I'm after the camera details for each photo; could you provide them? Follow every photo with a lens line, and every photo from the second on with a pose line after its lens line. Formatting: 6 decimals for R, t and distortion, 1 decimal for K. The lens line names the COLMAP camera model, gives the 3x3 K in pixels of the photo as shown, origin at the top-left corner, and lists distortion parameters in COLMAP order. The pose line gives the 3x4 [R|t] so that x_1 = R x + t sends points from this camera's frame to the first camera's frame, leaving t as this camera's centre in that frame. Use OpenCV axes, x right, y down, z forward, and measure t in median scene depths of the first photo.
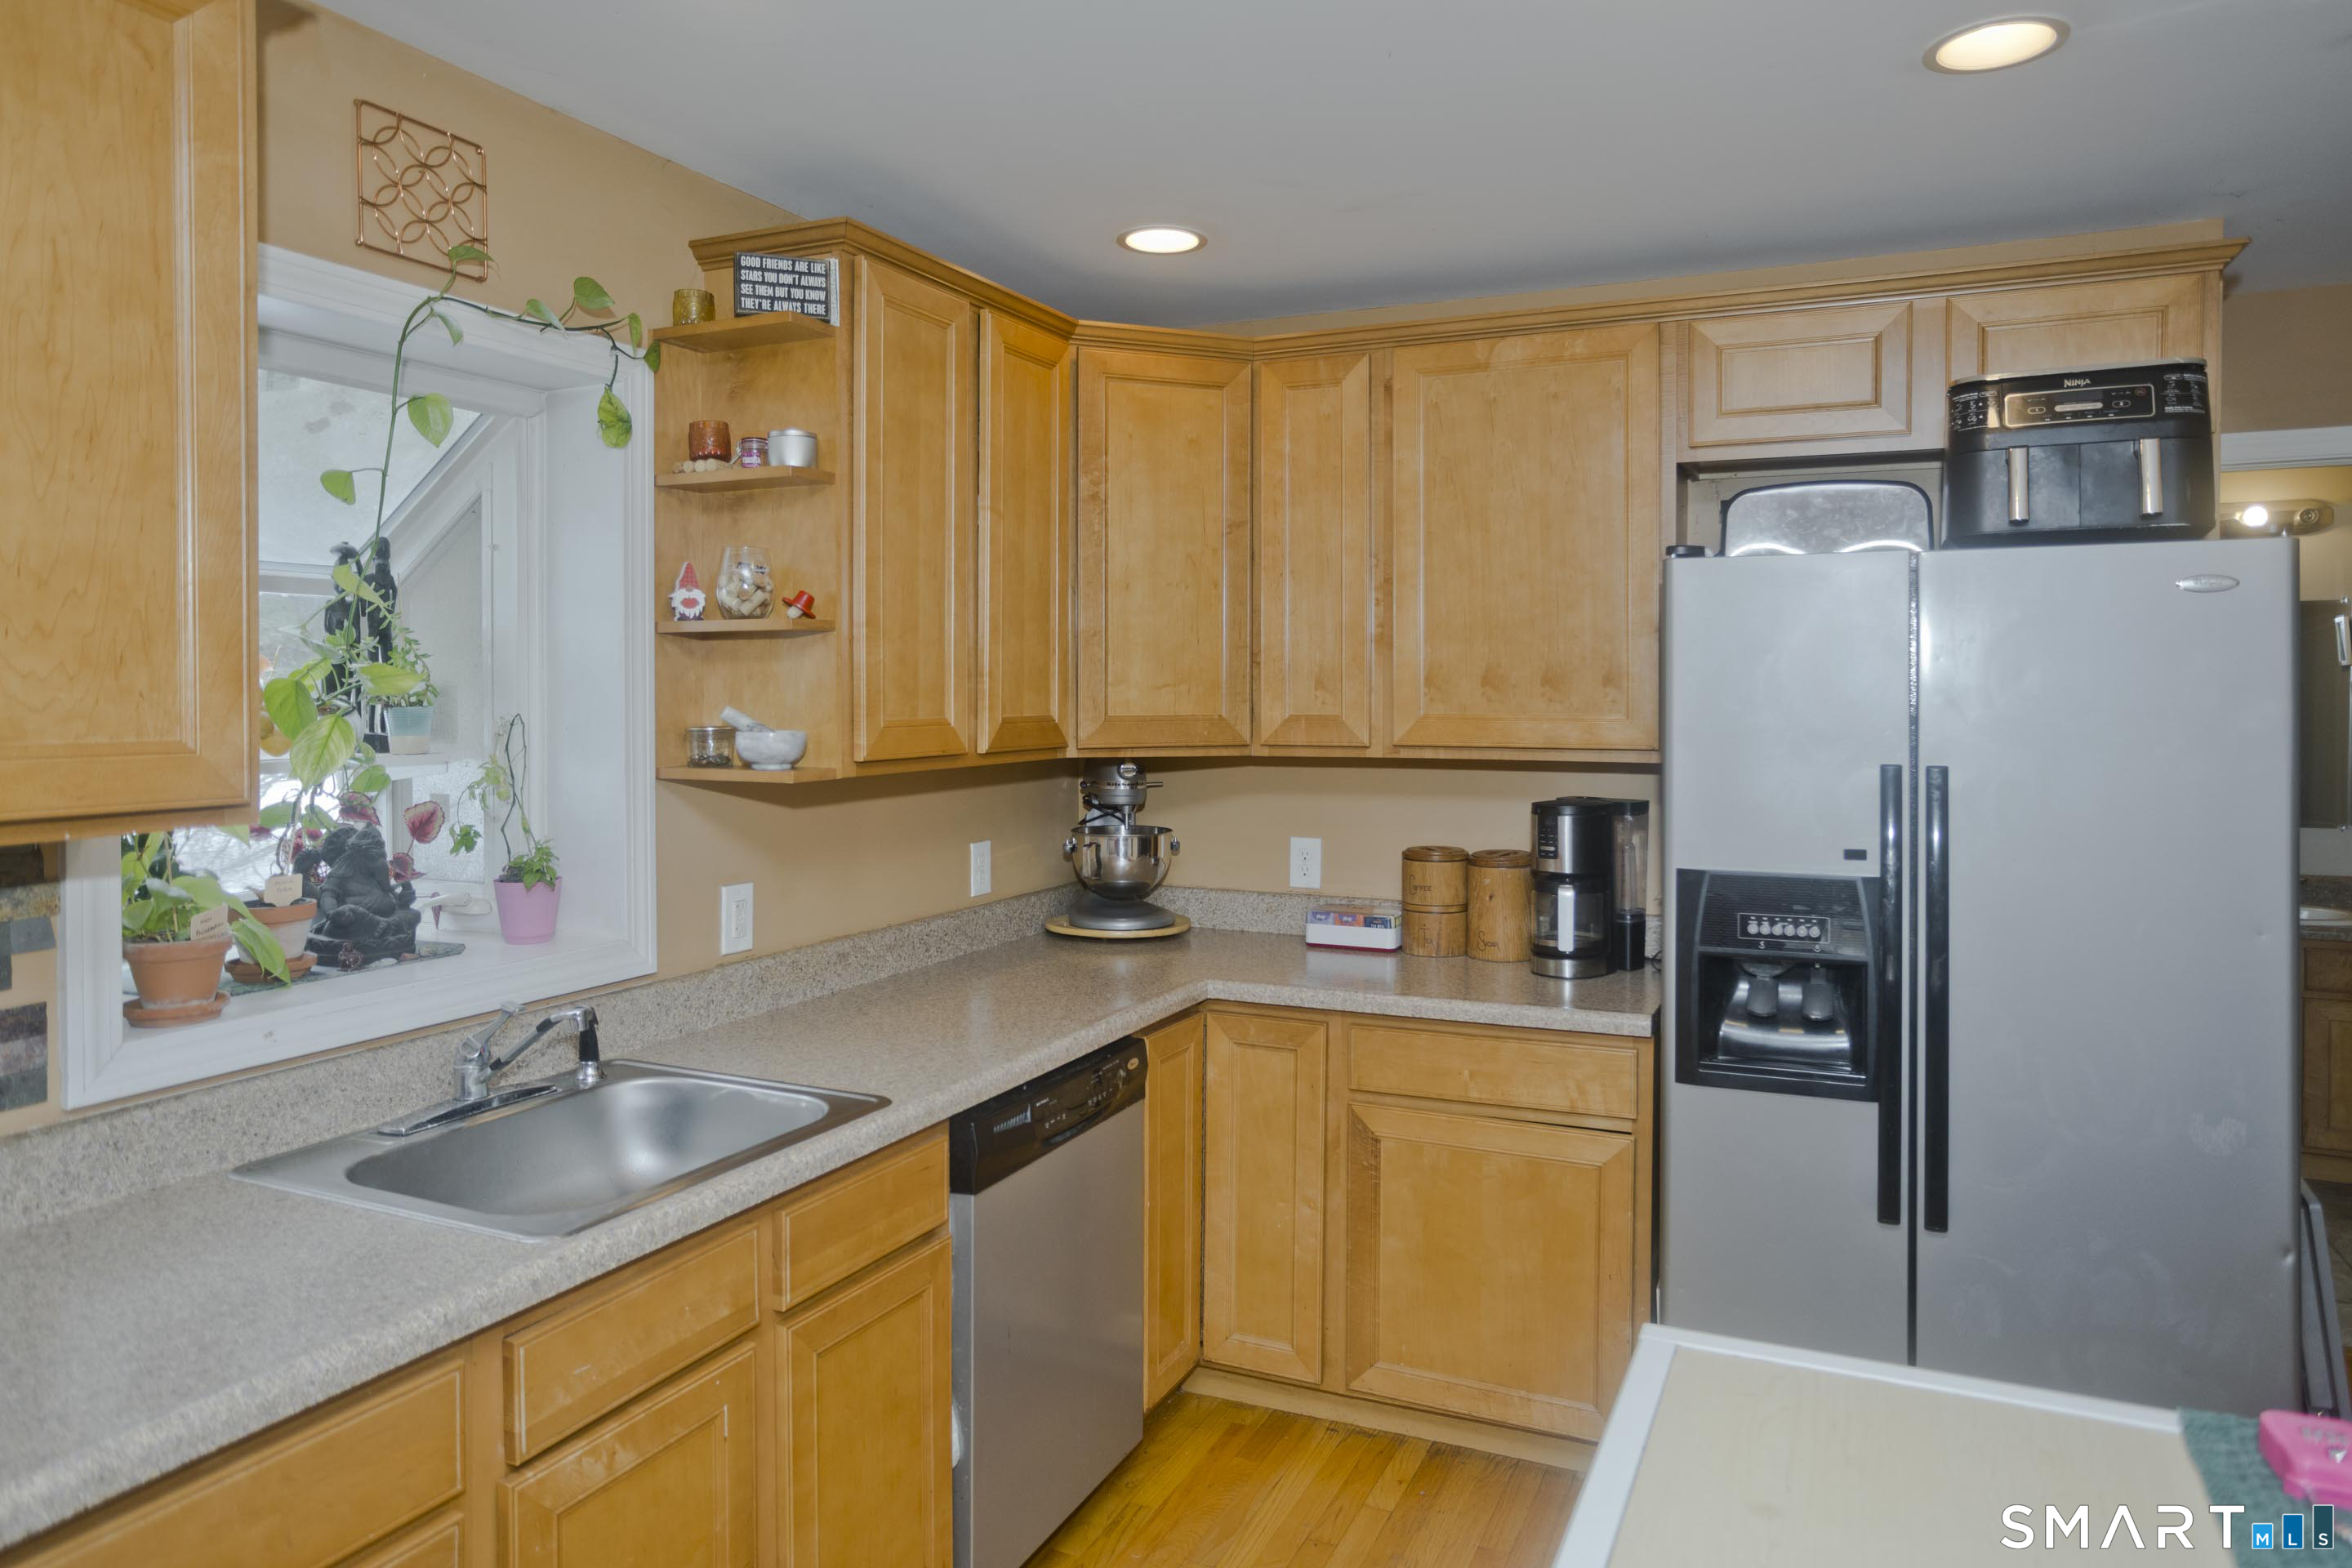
lens RADIAL K [[1504.2, 0, 1247.0], [0, 1504.2, 691.4], [0, 0, 1]] dist [-0.011583, -0.001339]
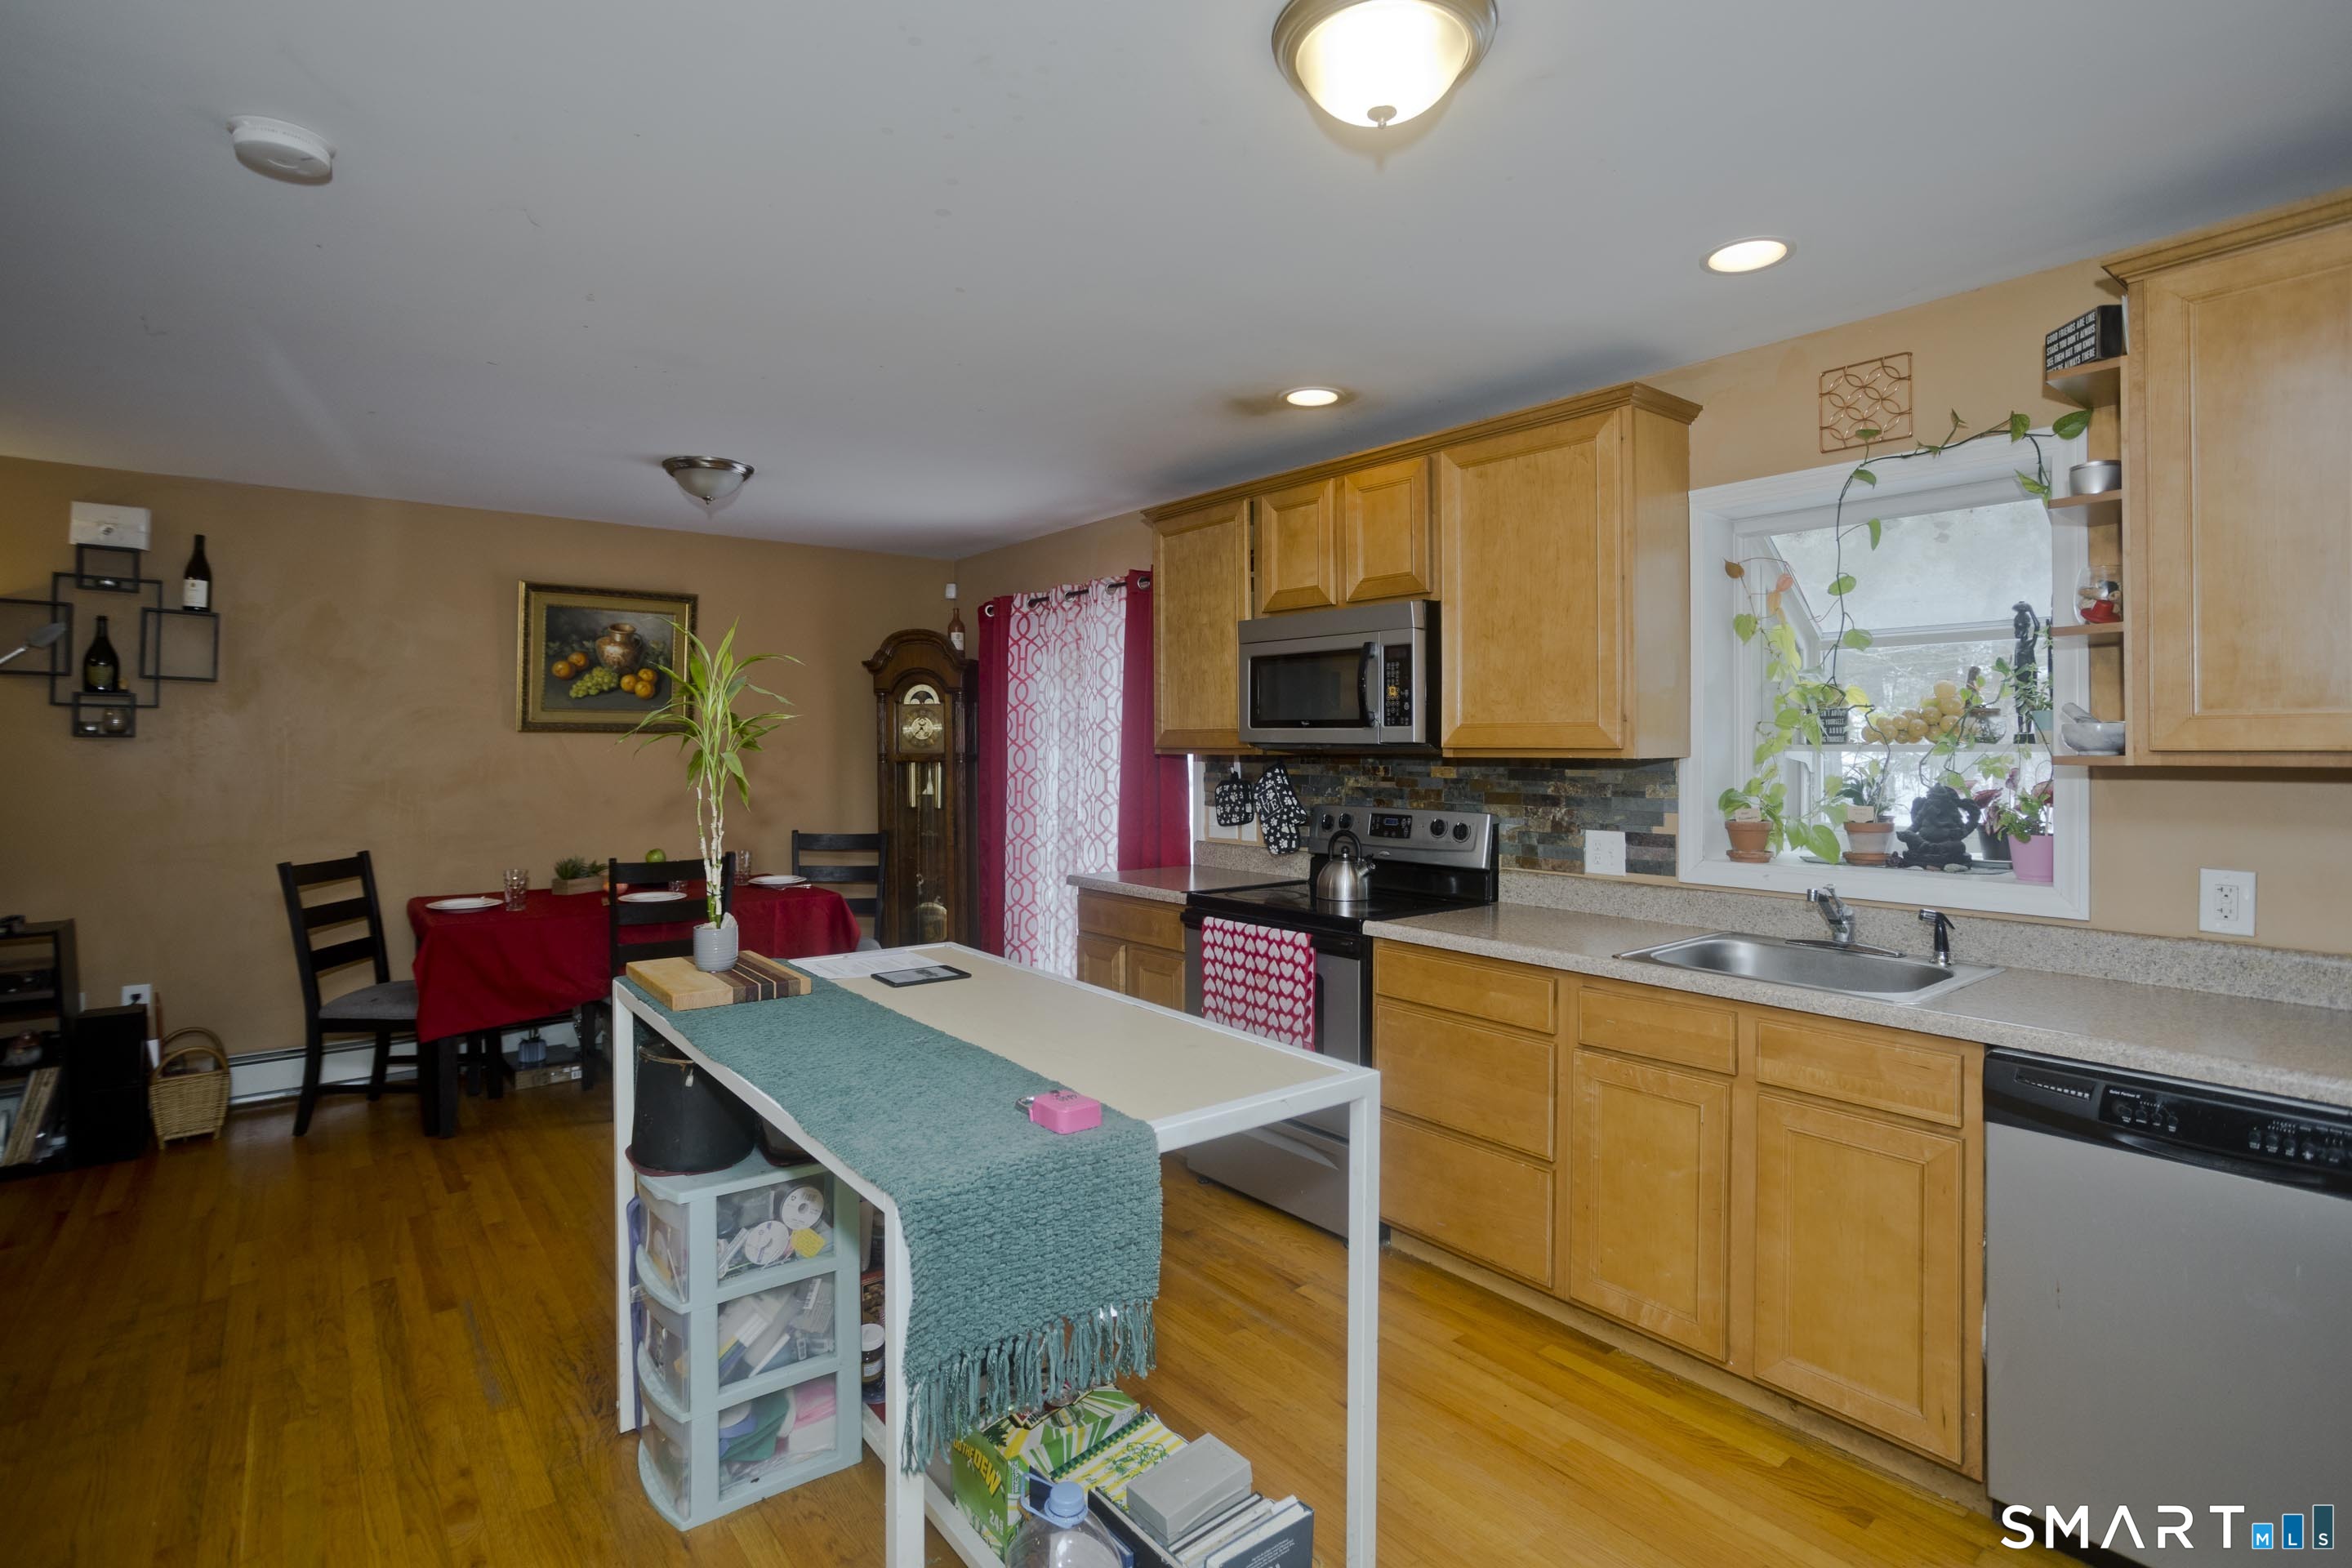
lens RADIAL K [[1136.4, 0, 1163.9], [0, 1136.4, 738.5], [0, 0, 1]] dist [-0.030179, 0.015602]
pose [[-0.468150, -0.012380, -0.883562, 0.799573], [-0.012698, 0.999893, -0.007282, 0.053184], [0.883558, 0.007810, -0.468257, 0.764169]]
